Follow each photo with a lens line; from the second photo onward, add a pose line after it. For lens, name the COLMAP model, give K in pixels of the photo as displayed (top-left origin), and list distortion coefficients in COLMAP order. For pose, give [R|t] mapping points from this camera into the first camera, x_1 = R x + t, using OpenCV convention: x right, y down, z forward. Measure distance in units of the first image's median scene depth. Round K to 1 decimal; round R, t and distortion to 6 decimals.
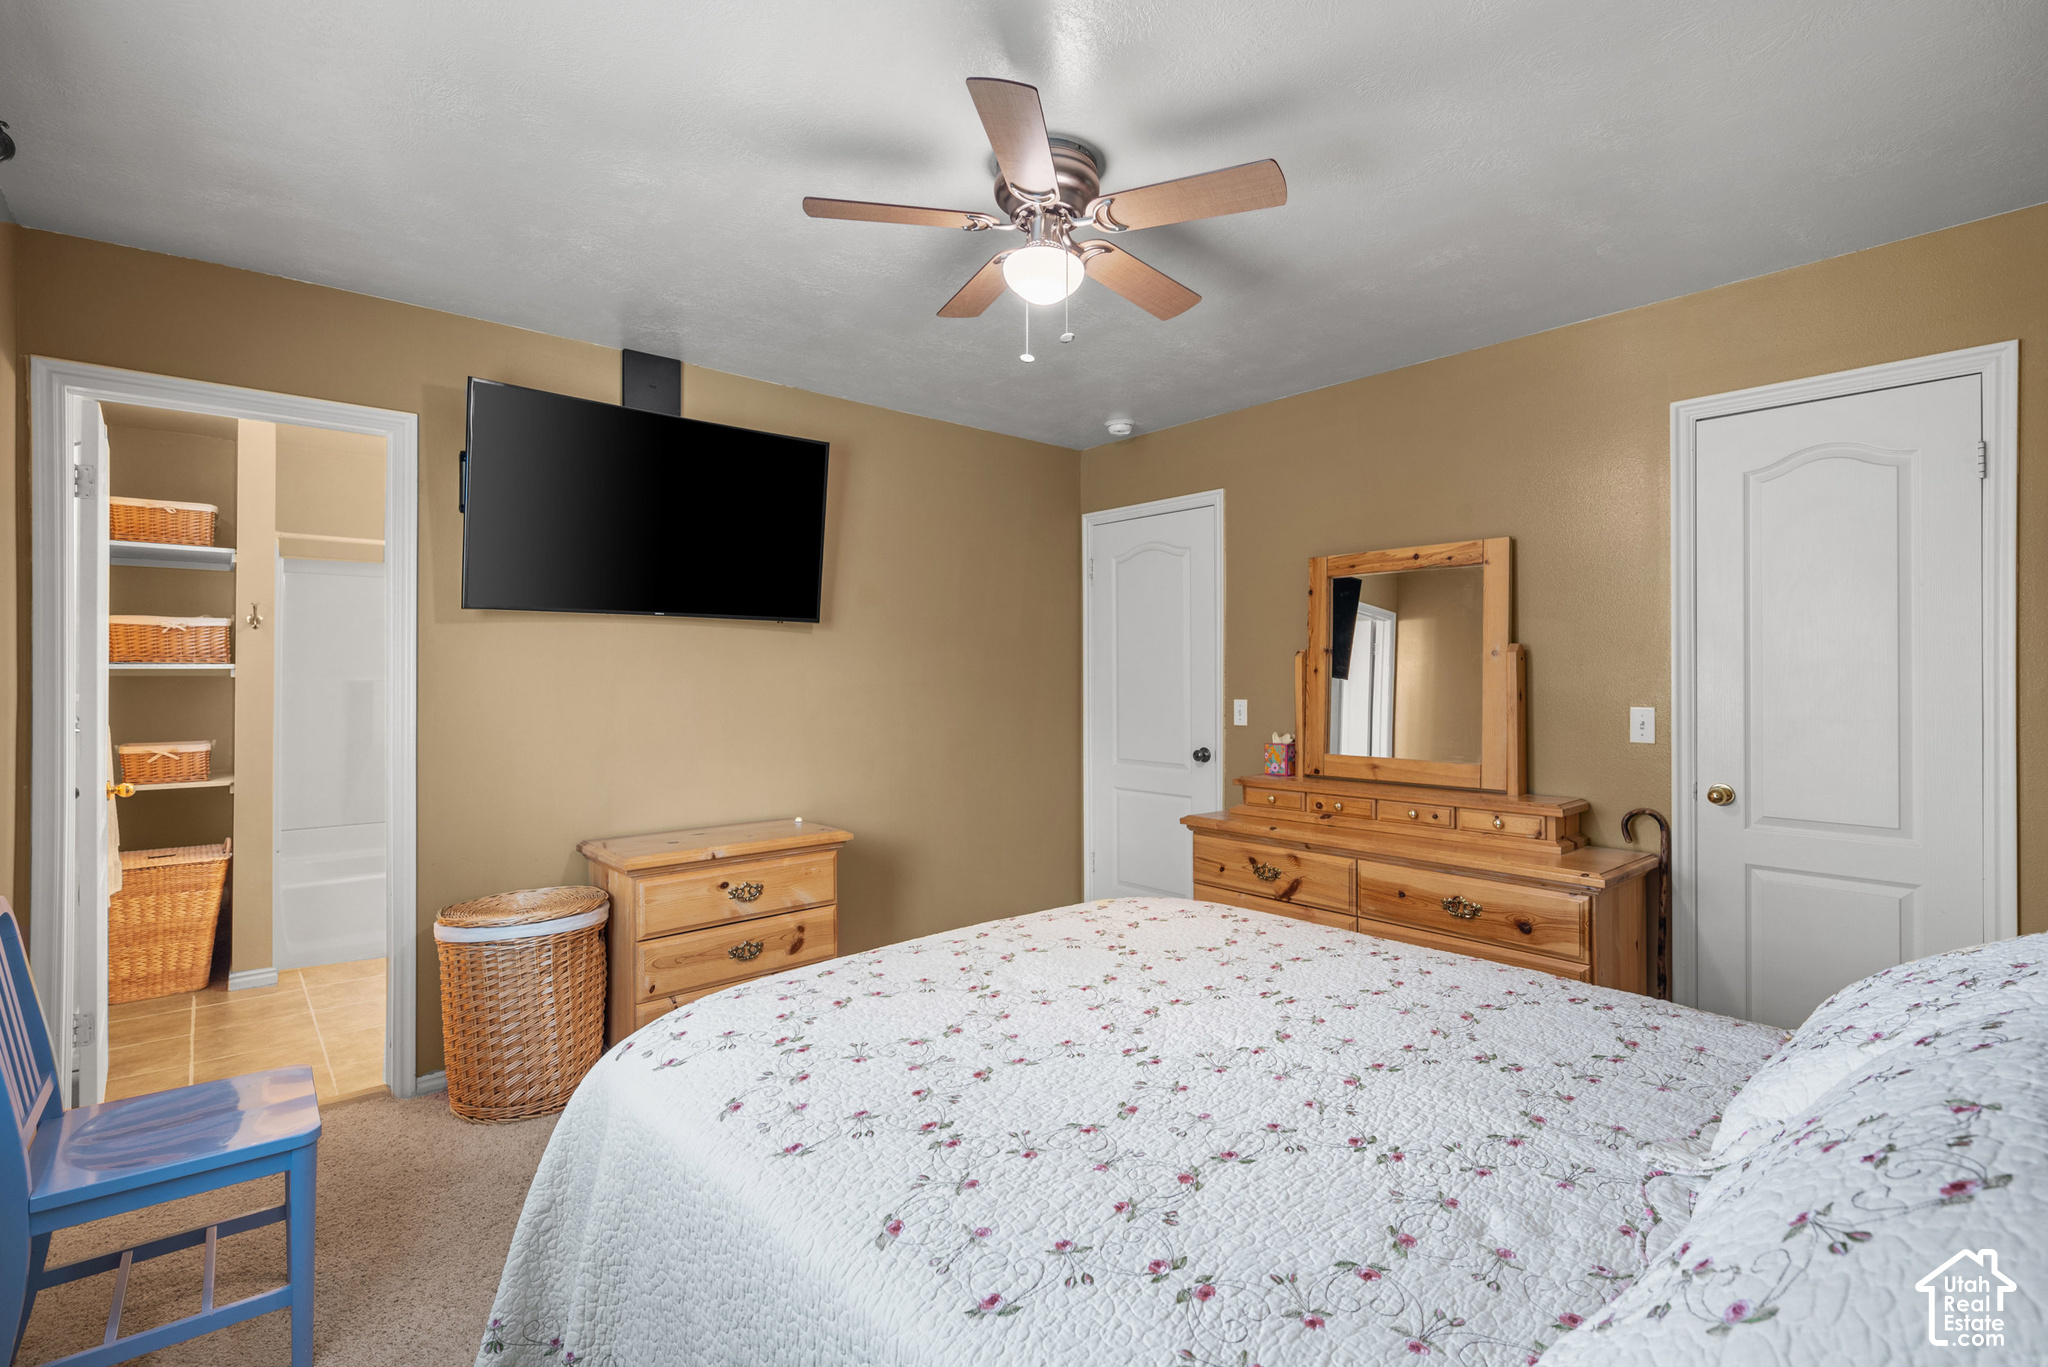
lens RADIAL K [[913.1, 0, 1022.3], [0, 913.1, 671.5], [0, 0, 1]] dist [-0.003340, -0.000040]
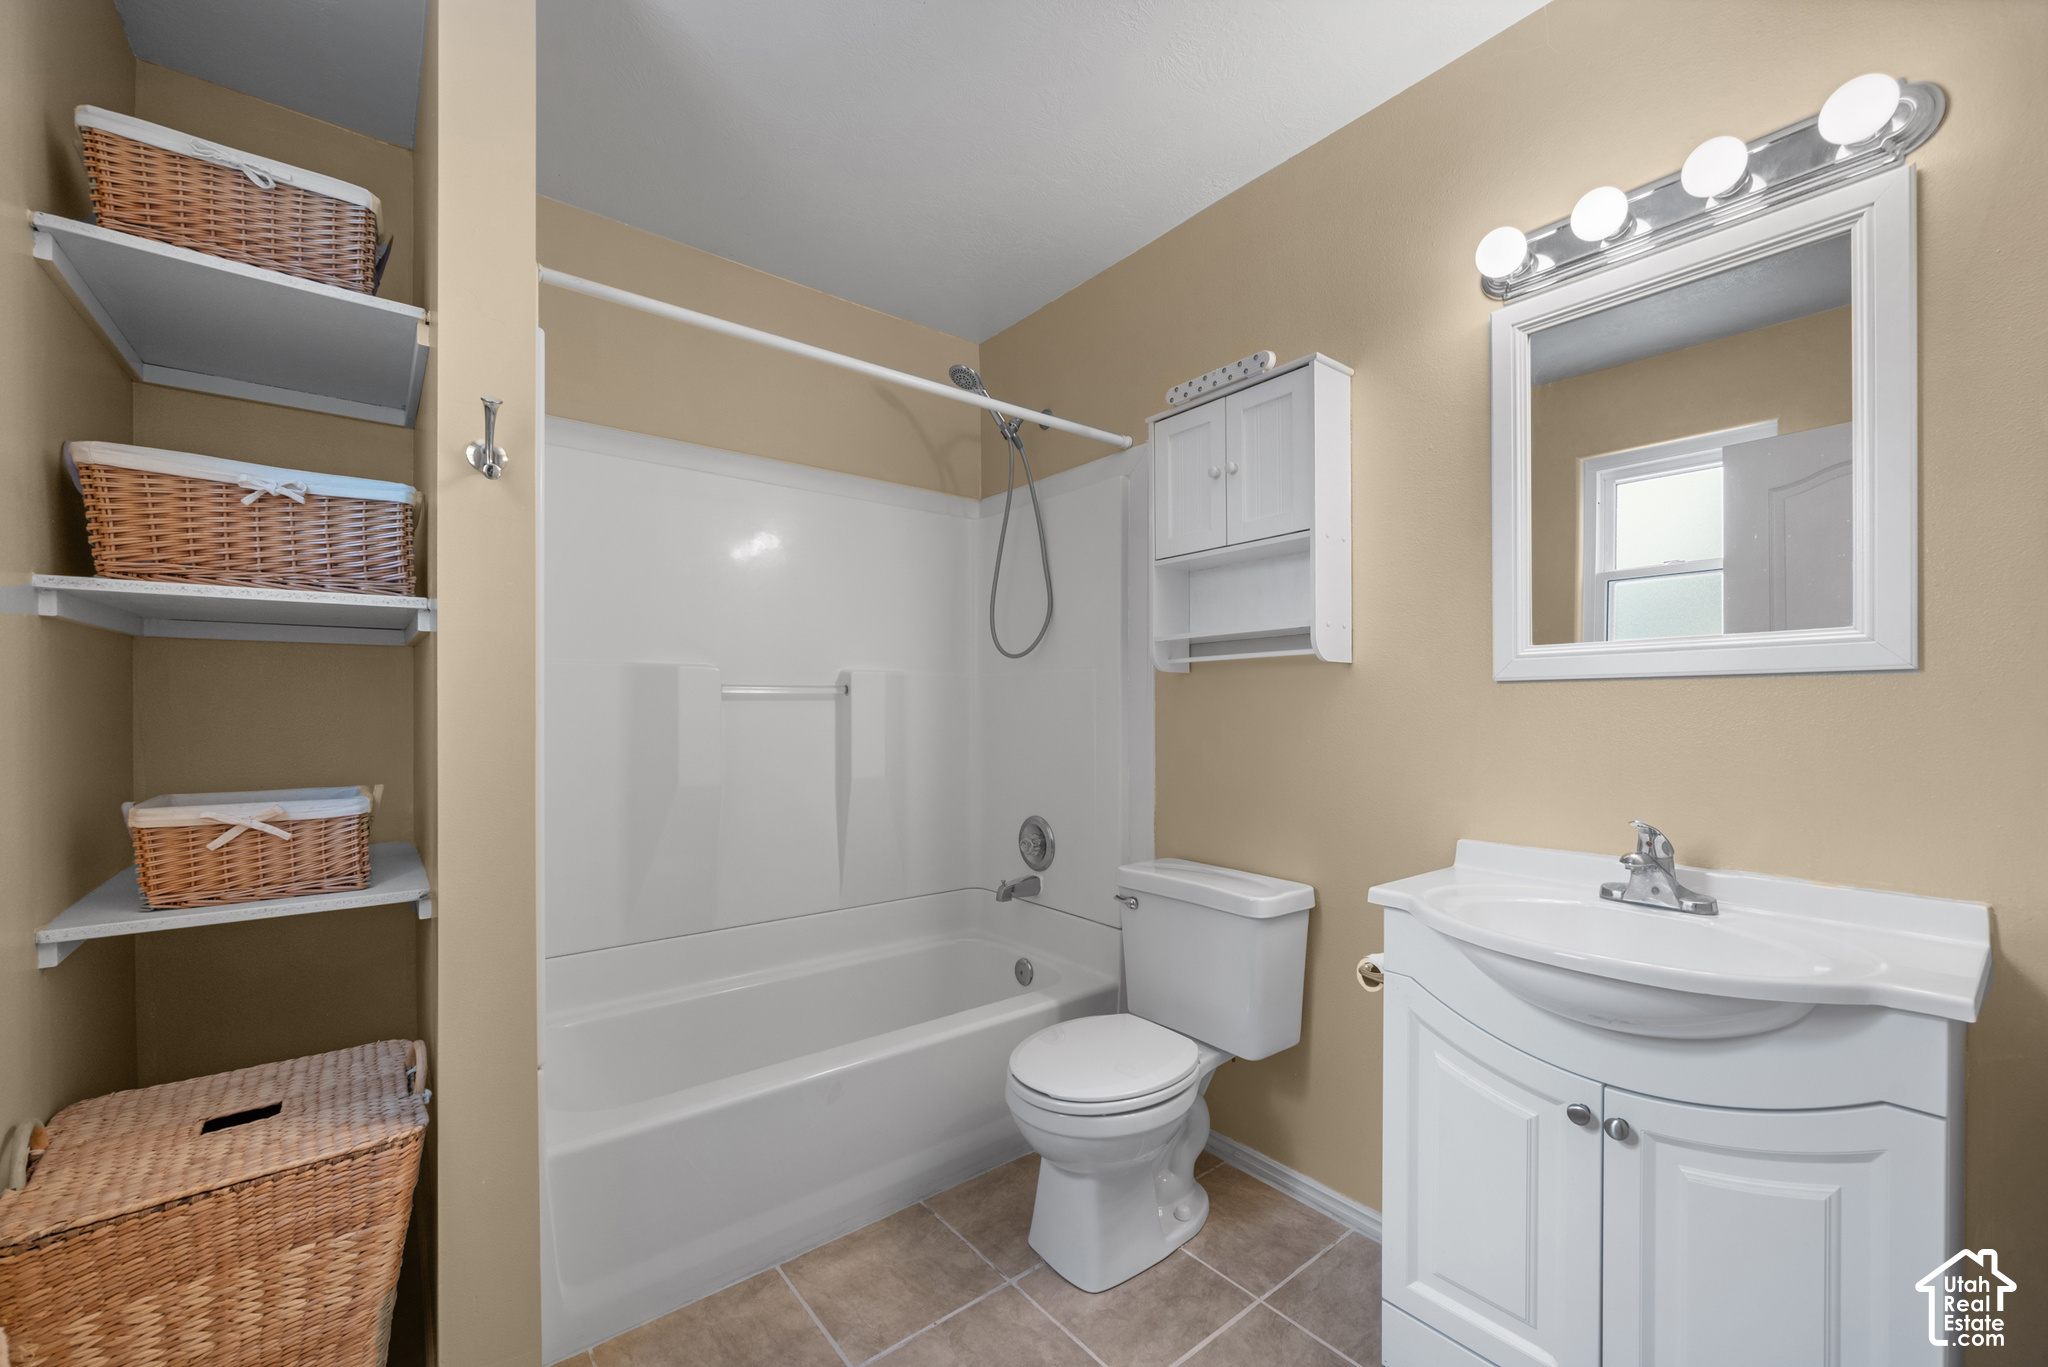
lens RADIAL K [[804.5, 0, 1026.4], [0, 804.5, 704.9], [0, 0, 1]] dist [0.002935, 0.000021]
pose [[0.999309, -0.003663, -0.036990, -0.323714], [0.004006, 0.999949, 0.009219, 0.020626], [0.036955, -0.009361, 0.999273, 0.360404]]
